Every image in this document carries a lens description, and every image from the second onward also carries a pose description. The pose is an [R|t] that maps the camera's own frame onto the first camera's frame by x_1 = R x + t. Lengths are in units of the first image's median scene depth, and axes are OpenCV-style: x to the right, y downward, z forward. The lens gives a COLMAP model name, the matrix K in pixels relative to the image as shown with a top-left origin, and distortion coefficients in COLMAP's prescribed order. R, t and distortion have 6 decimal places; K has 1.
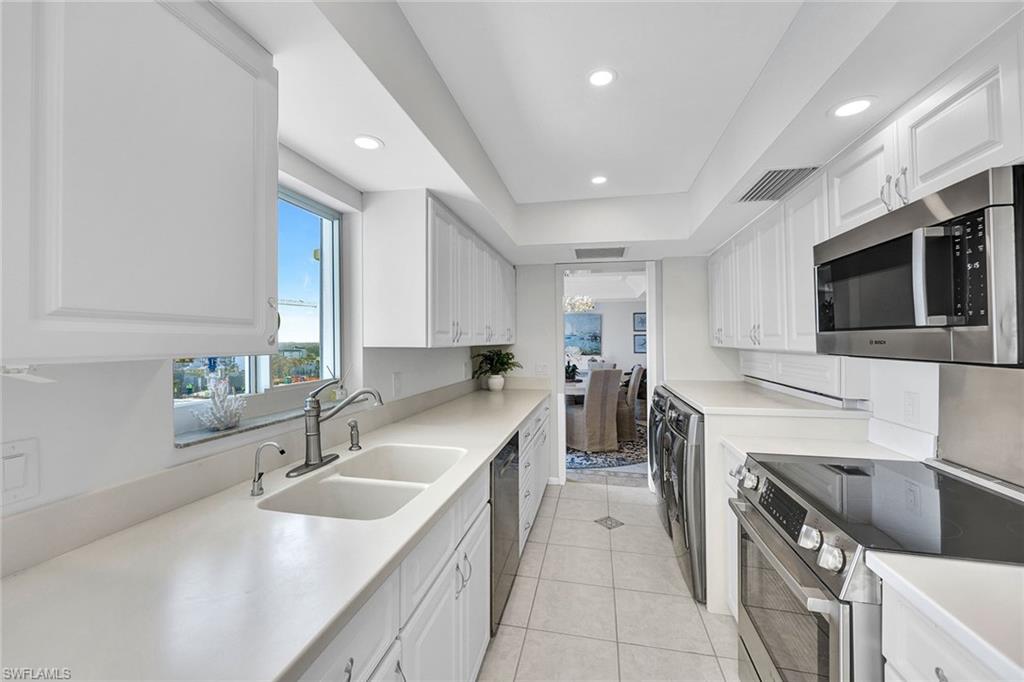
lens RADIAL K [[413.9, 0, 509.4], [0, 413.9, 339.4], [0, 0, 1]] dist [0.002257, -0.000110]
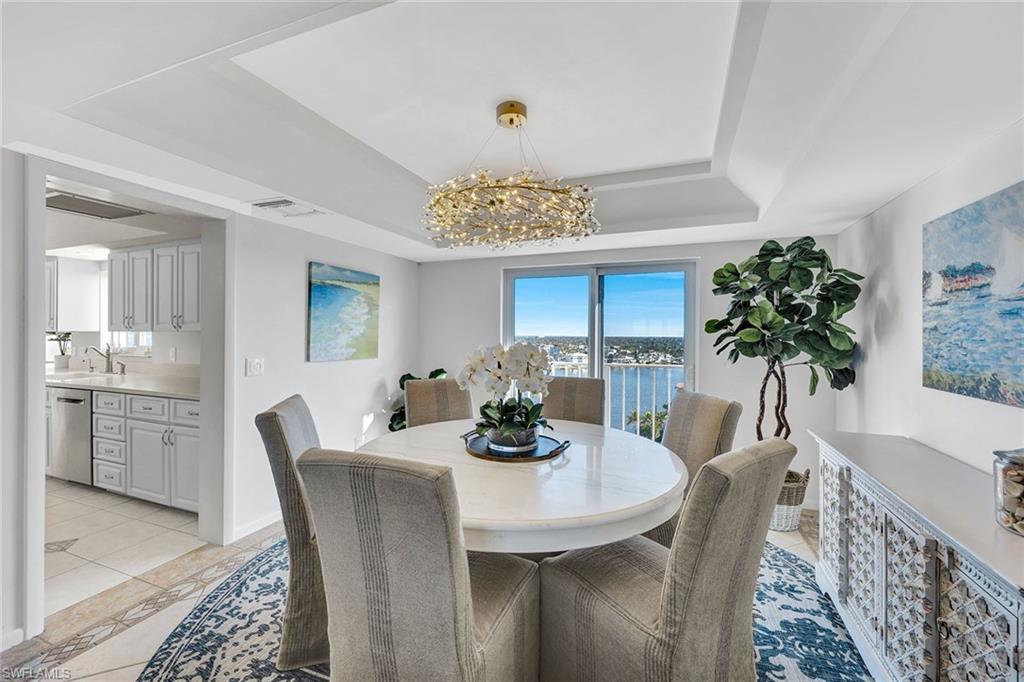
lens RADIAL K [[413.9, 0, 512.2], [0, 413.9, 331.7], [0, 0, 1]] dist [0.002257, -0.000110]
pose [[-0.166820, -0.001392, -0.985986, 0.610063], [0.006755, 0.999974, -0.002555, 0.012588], [0.985964, -0.007087, -0.166807, 1.374676]]
